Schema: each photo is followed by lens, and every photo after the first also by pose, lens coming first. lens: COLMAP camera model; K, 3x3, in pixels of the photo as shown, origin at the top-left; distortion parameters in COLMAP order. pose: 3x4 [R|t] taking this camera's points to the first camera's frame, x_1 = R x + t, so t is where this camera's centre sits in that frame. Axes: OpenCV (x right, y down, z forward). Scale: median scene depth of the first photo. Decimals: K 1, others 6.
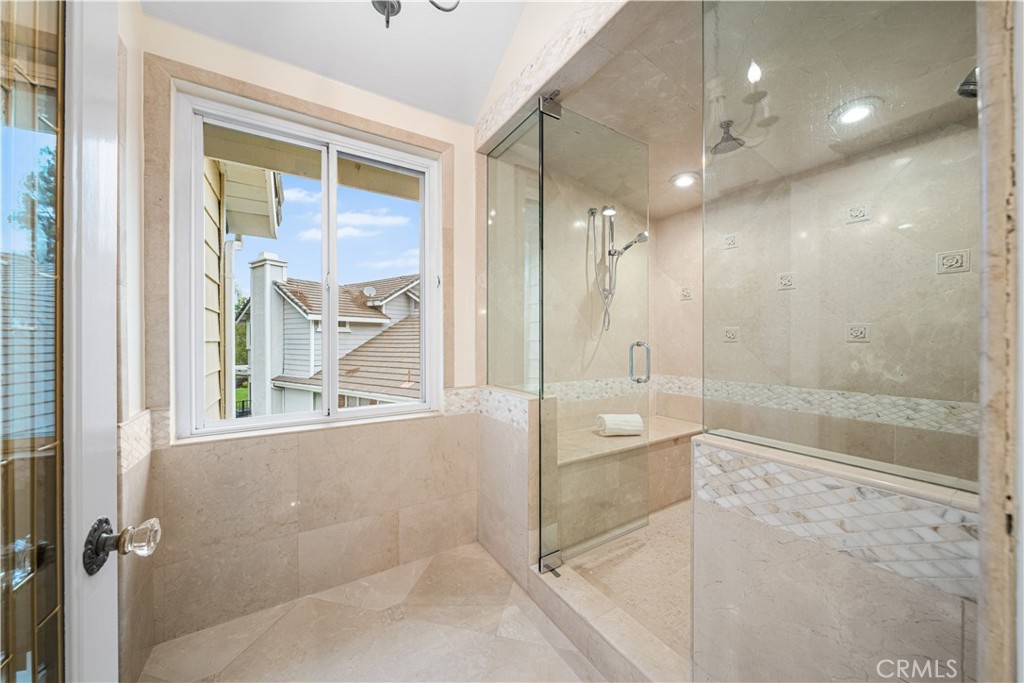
lens RADIAL K [[344.7, 0, 505.0], [0, 344.7, 341.9], [0, 0, 1]] dist [0.005423, -0.000036]
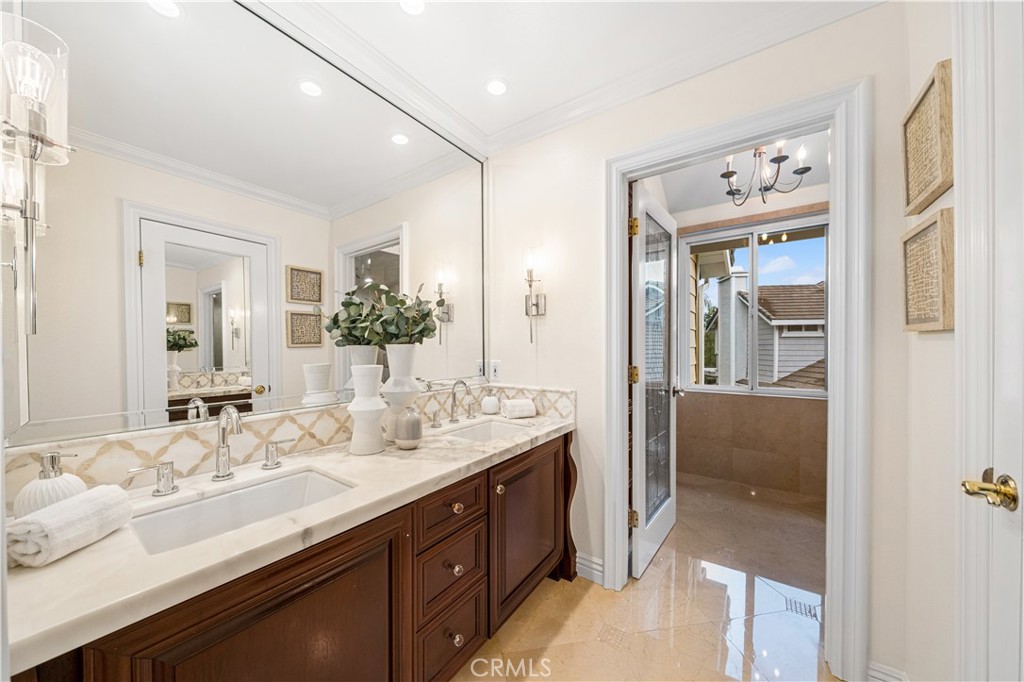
lens RADIAL K [[344.7, 0, 505.3], [0, 344.7, 347.1], [0, 0, 1]] dist [0.005423, -0.000036]
pose [[0.371842, 0.001283, -0.928295, 0.077441], [-0.002266, 0.999997, 0.000474, 0.000009], [0.928293, 0.001927, 0.371844, -0.096185]]
